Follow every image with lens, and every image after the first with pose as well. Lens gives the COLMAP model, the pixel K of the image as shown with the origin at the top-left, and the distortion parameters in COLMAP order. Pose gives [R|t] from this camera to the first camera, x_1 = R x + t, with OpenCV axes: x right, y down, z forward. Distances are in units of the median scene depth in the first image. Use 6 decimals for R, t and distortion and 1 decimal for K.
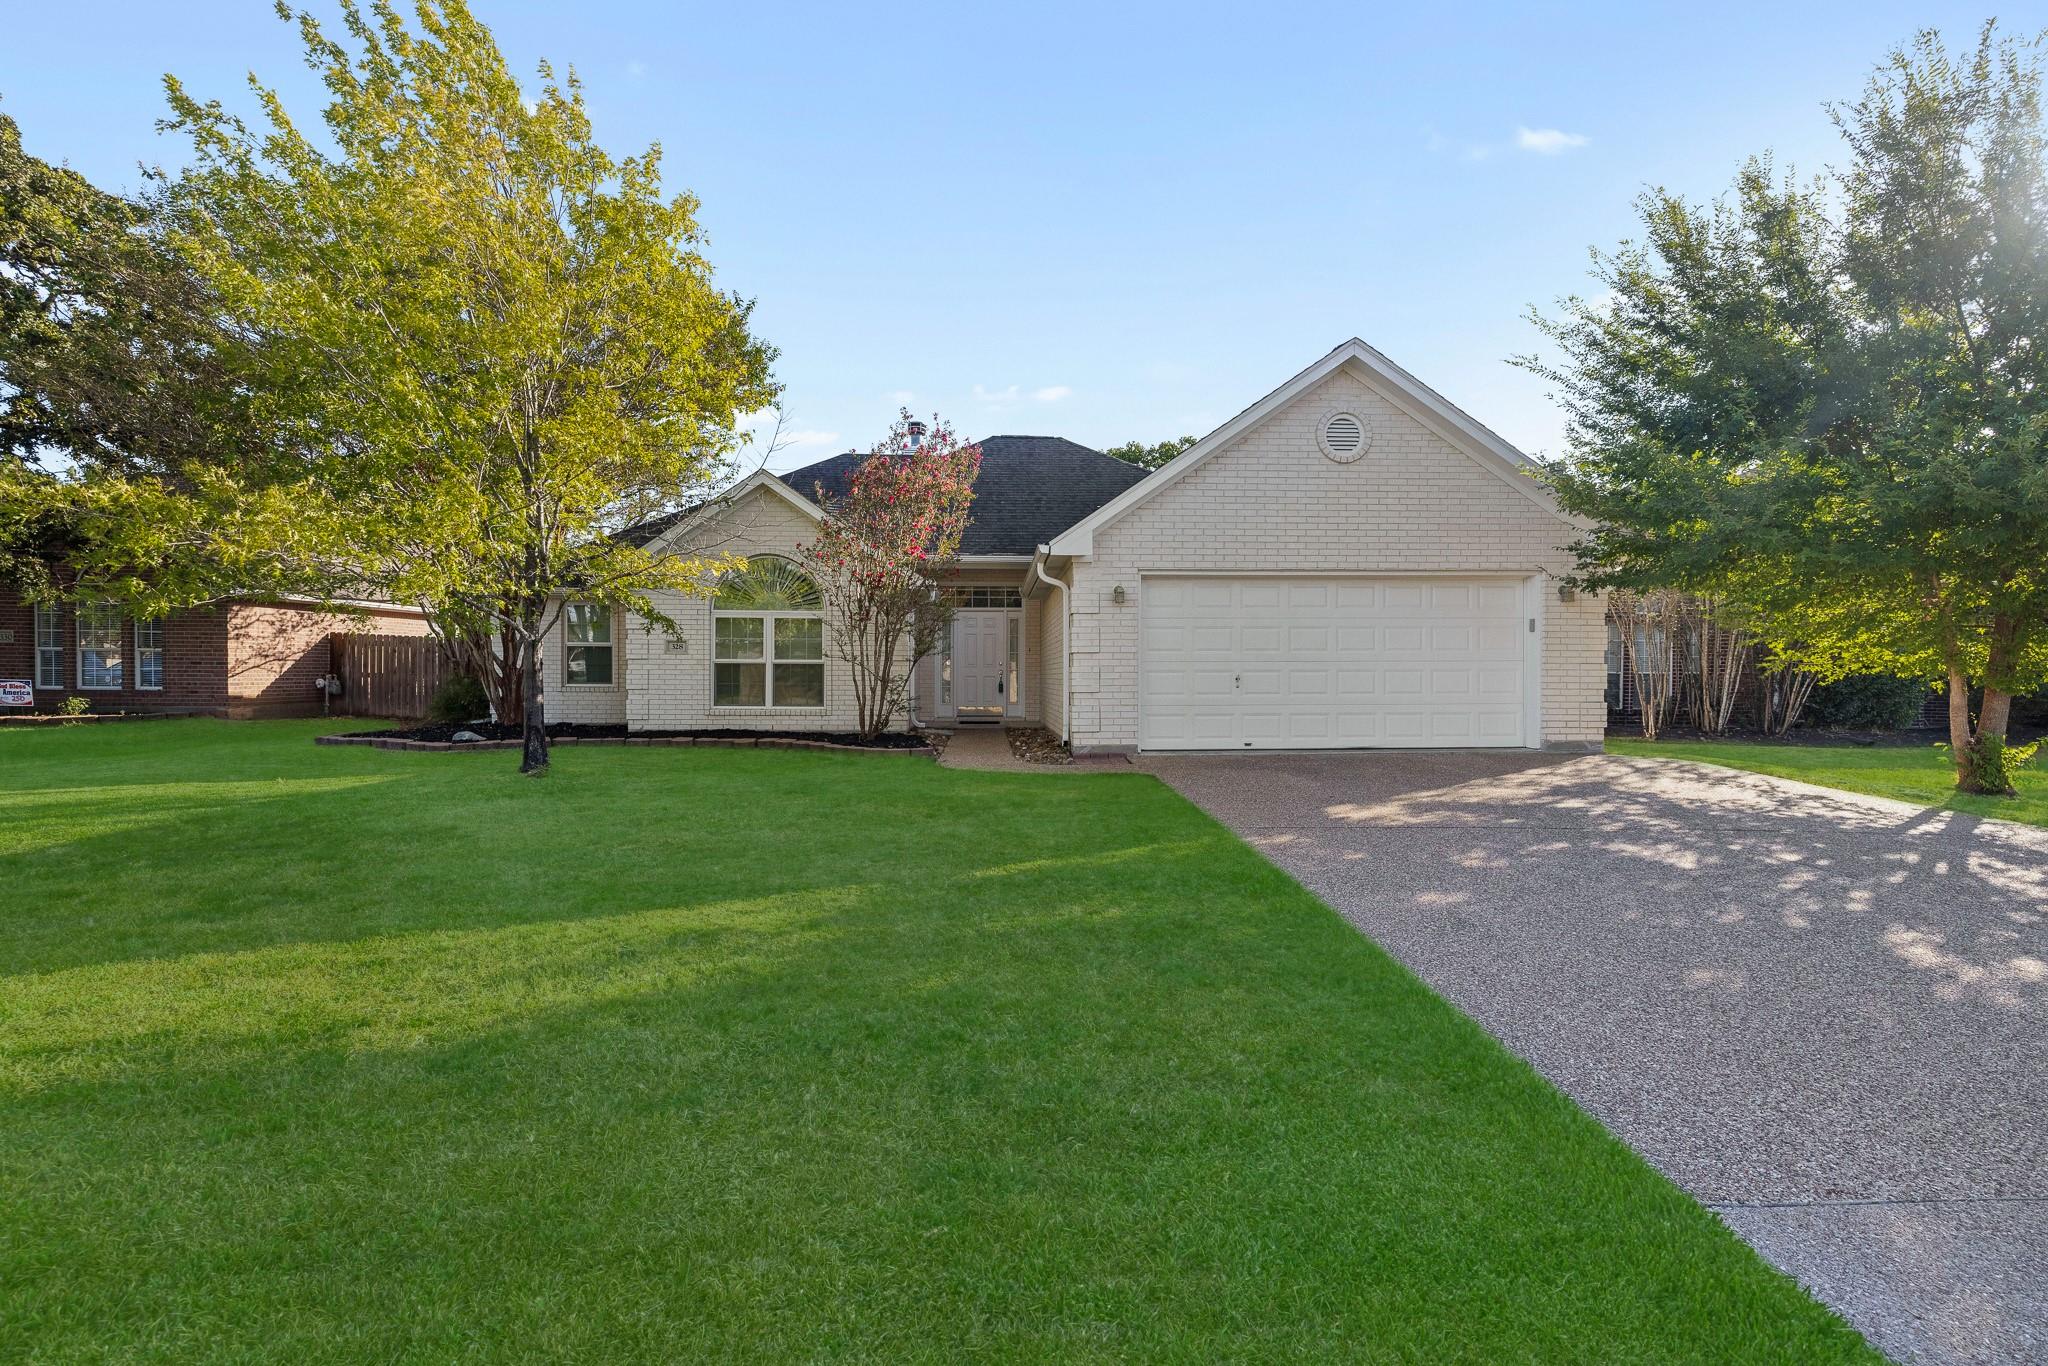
lens RADIAL K [[870.4, 0, 1034.4], [0, 870.4, 684.9], [0, 0, 1]] dist [-0.000042, 0.000670]
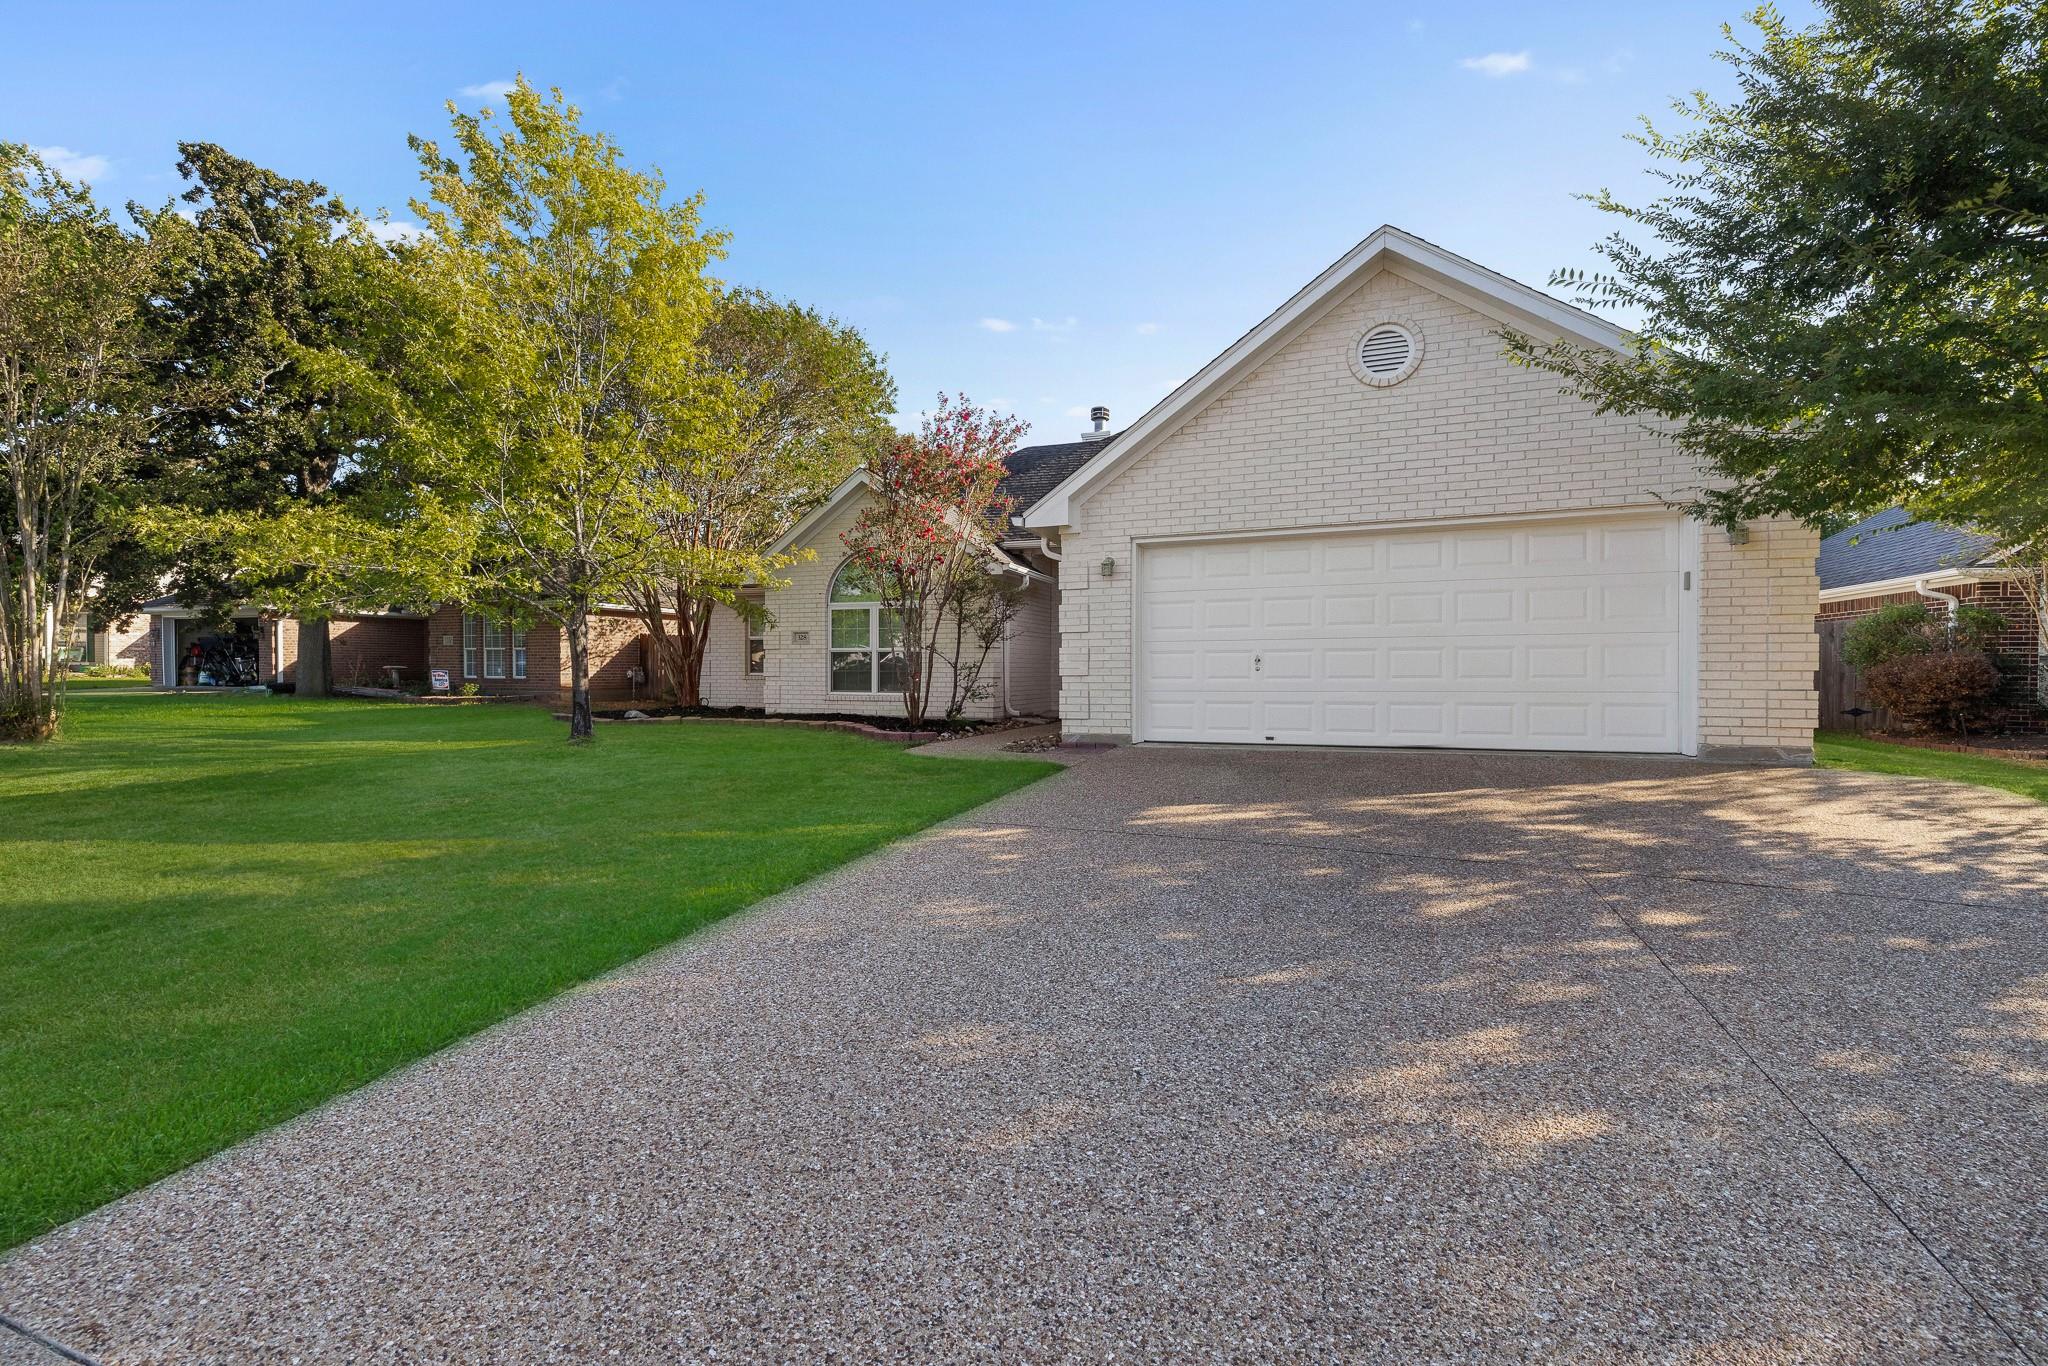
lens RADIAL K [[870.4, 0, 1020.5], [0, 870.4, 688.0], [0, 0, 1]] dist [-0.000042, 0.000670]
pose [[0.914351, 0.004914, -0.404894, 0.368559], [-0.002663, 0.999978, 0.006122, 0.015761], [0.404915, -0.004520, 0.914343, 0.135949]]
